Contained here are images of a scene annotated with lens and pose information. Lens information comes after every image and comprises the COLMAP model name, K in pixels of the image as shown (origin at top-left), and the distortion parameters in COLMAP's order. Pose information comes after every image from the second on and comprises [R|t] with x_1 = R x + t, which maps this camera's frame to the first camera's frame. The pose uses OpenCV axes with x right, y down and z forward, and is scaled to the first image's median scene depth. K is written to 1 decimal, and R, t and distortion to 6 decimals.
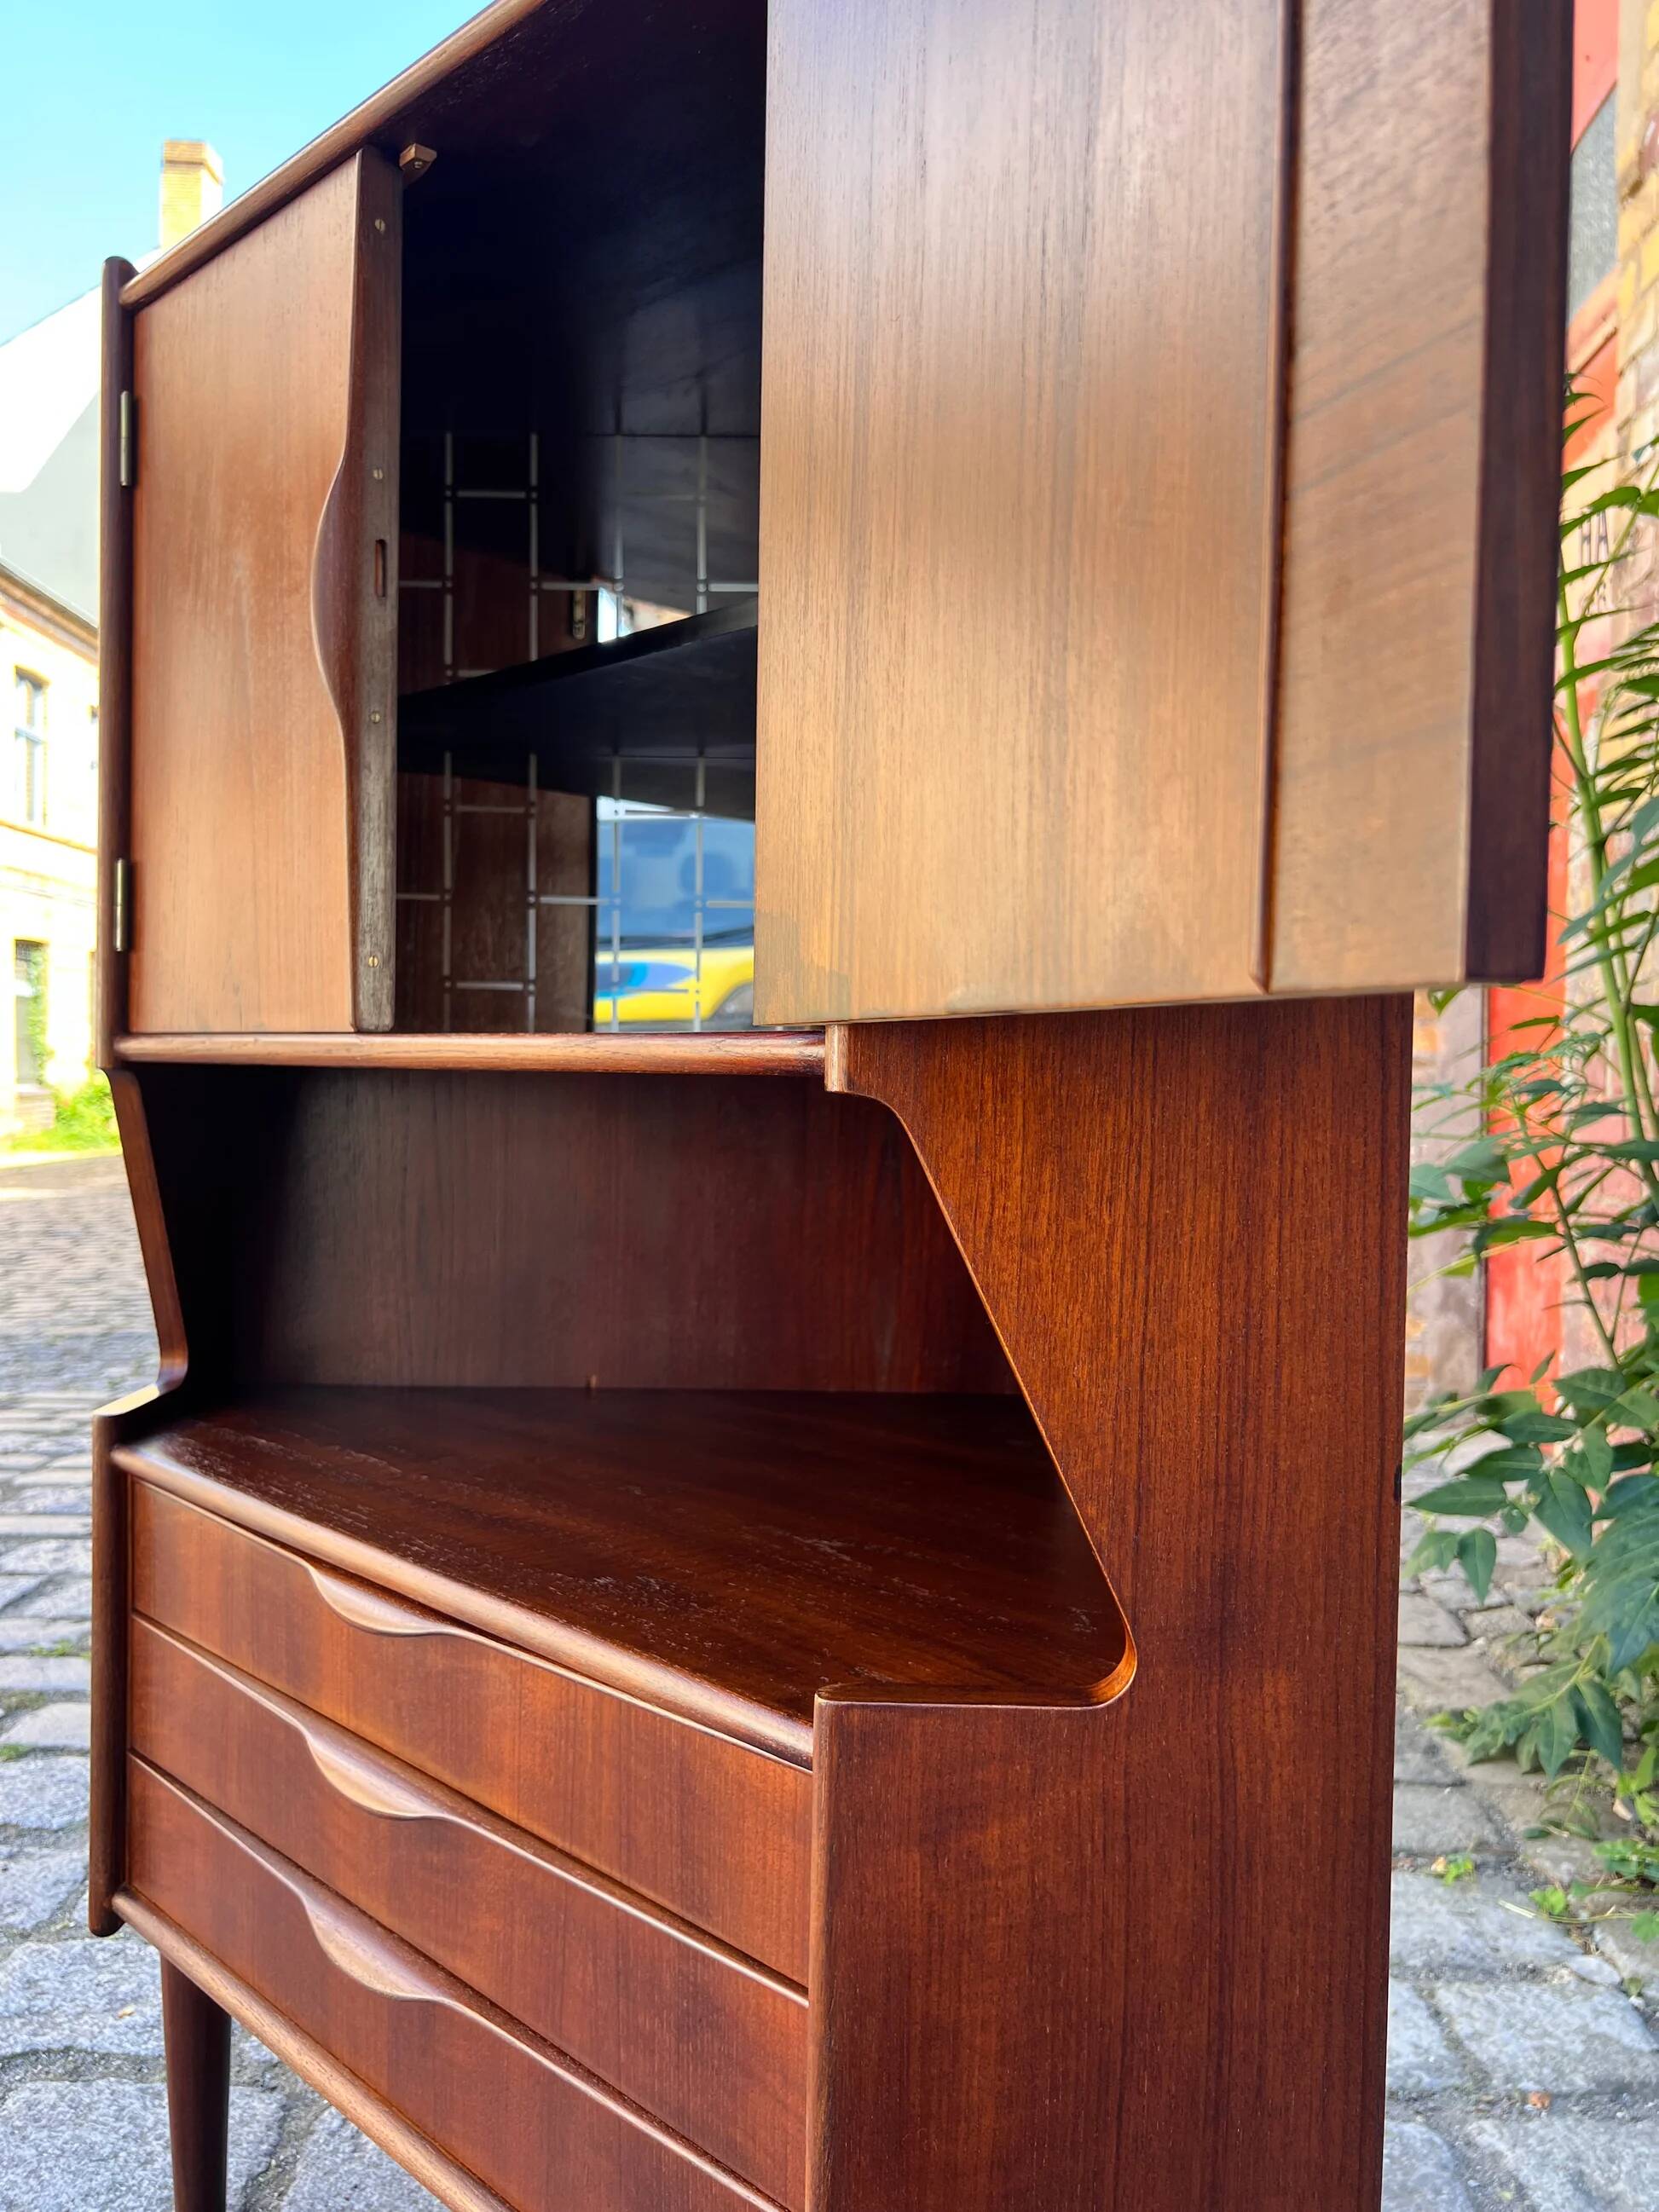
lens RADIAL K [[1671.2, 0, 823.5], [0, 1671.2, 1120.9], [0, 0, 1]] dist [0.049875, -0.068145]
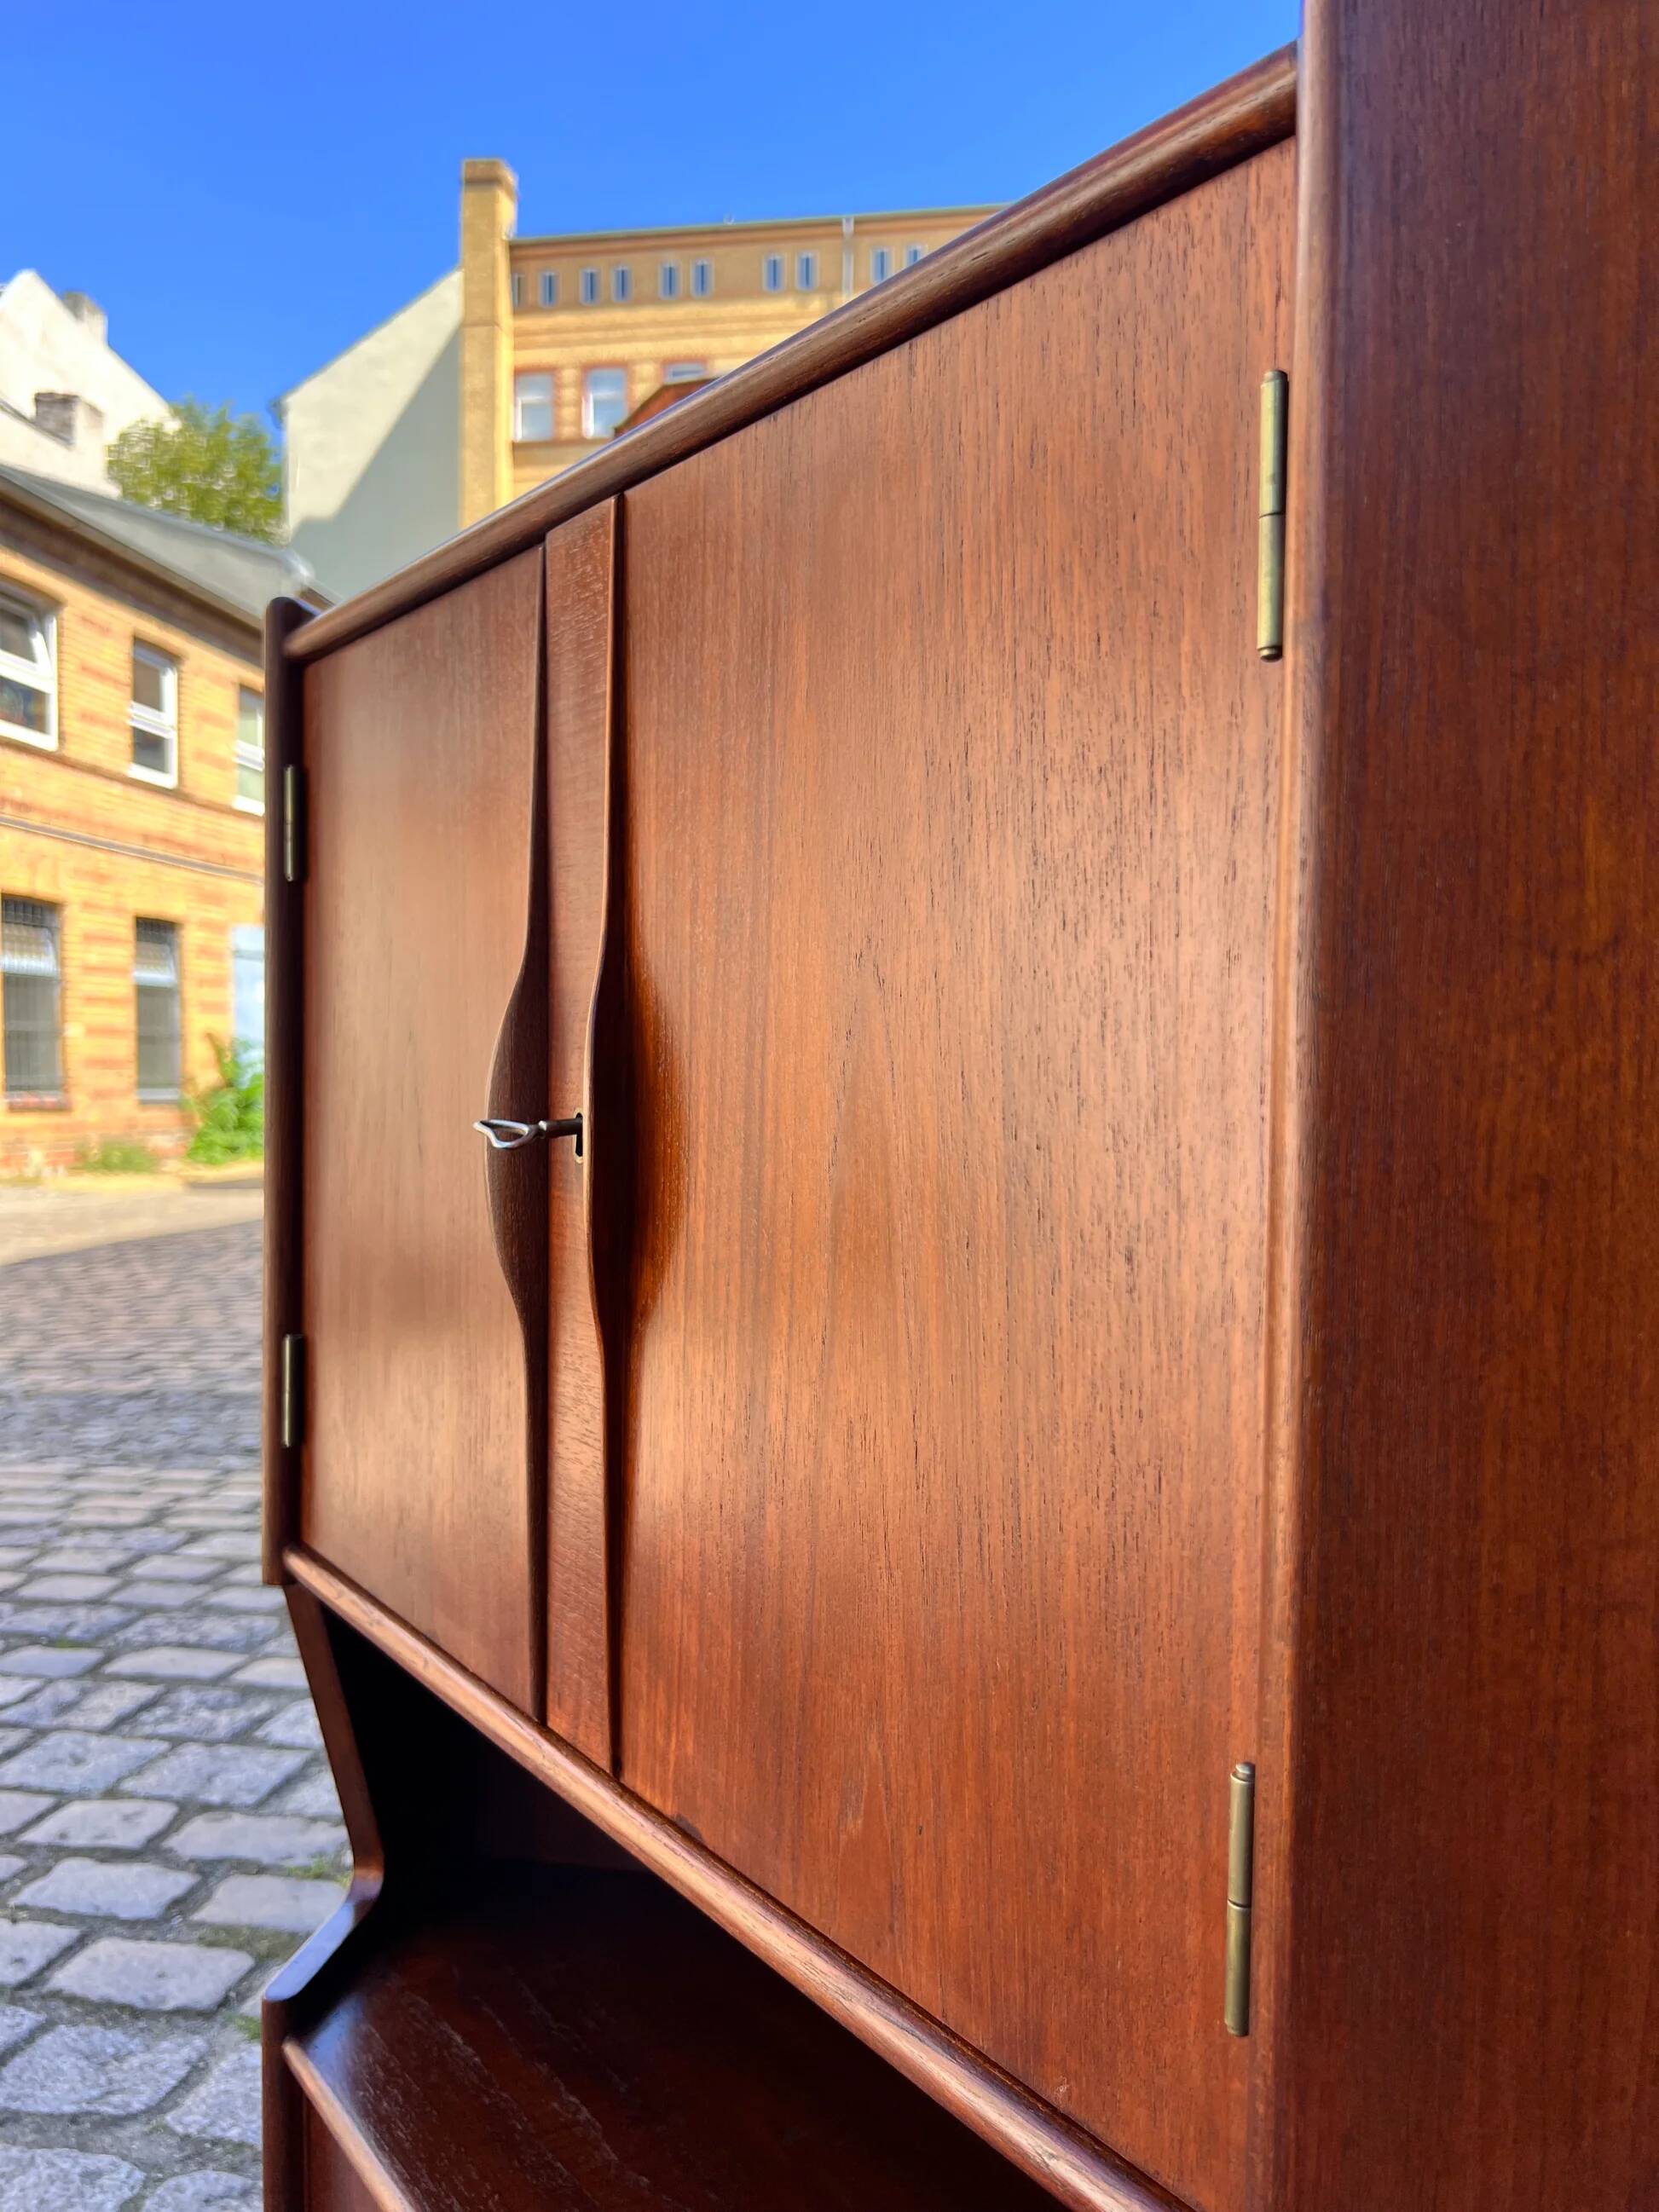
lens RADIAL K [[1679.3, 0, 826.6], [0, 1679.3, 1123.6], [0, 0, 1]] dist [0.041780, -0.059654]
pose [[0.986506, 0.003377, -0.163692, -0.035303], [-0.001076, 0.999899, 0.014141, -0.383809], [0.163723, -0.013774, 0.986410, 0.329933]]
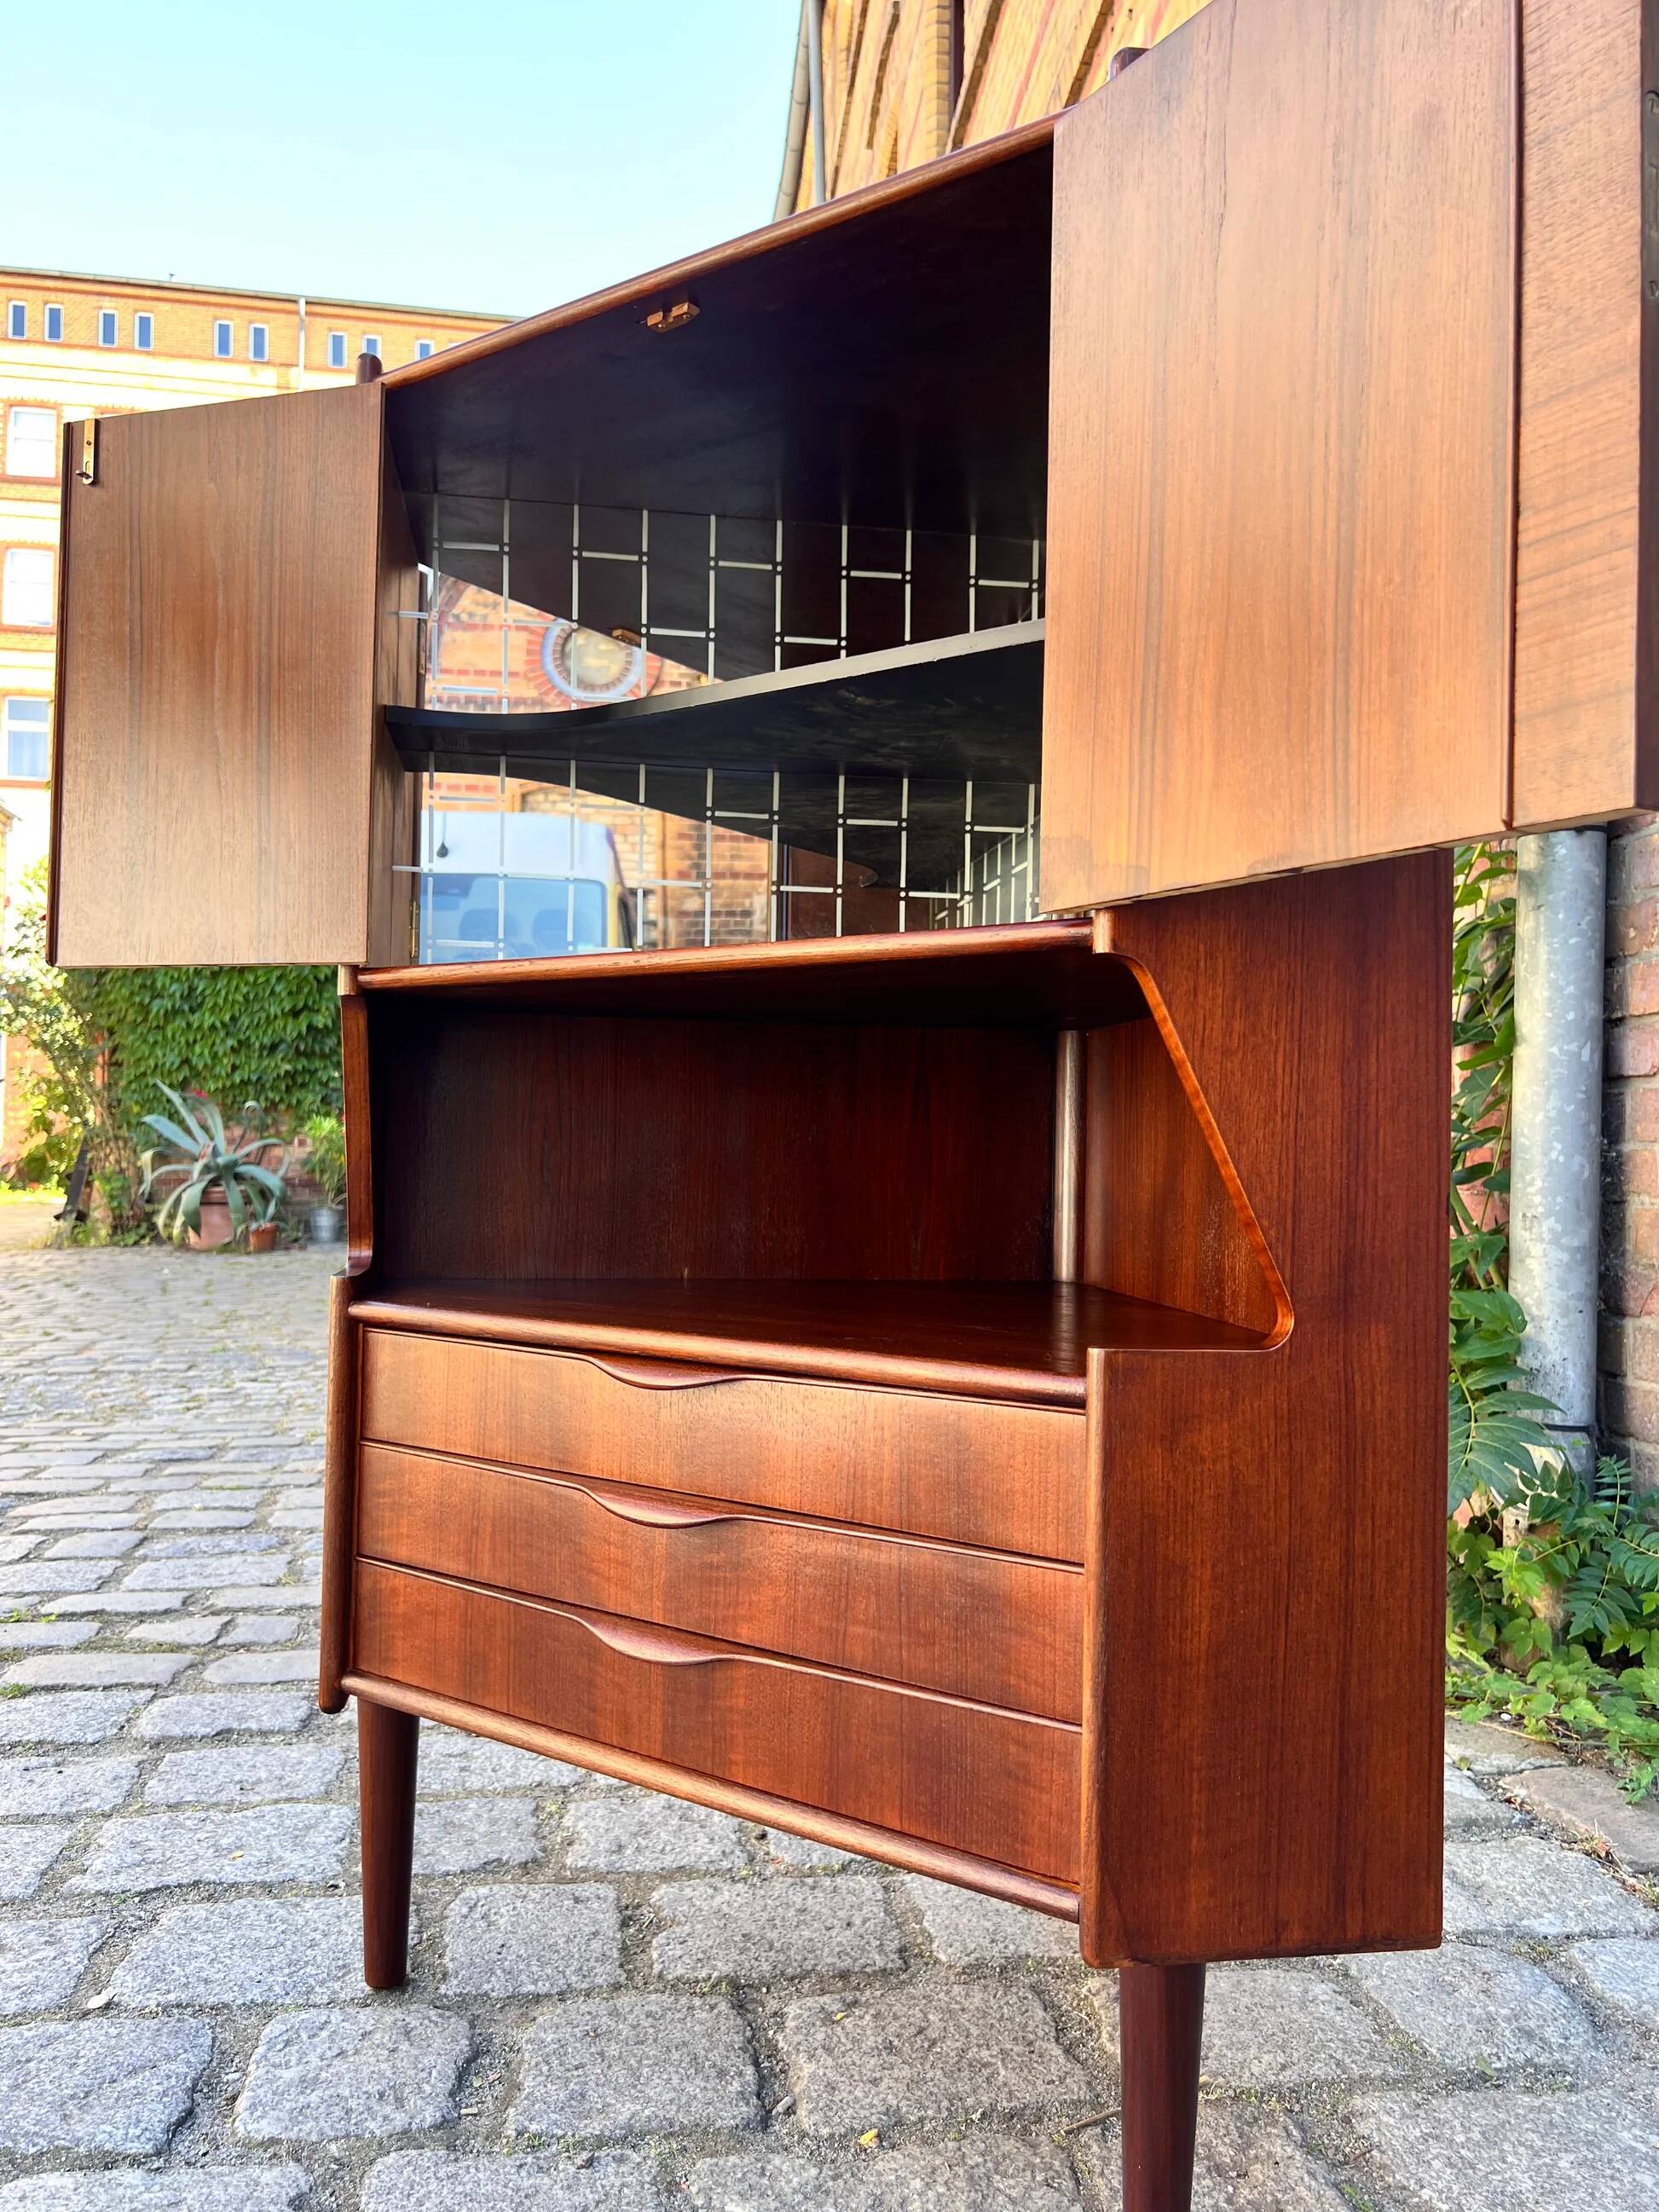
lens RADIAL K [[1662.5, 0, 826.1], [0, 1662.5, 1110.4], [0, 0, 1]] dist [0.031422, -0.032811]
pose [[0.986482, 0.004786, 0.163800, -0.400212], [0.003148, 0.998835, -0.048143, 0.162078], [-0.163840, 0.048008, 0.985318, -0.371003]]
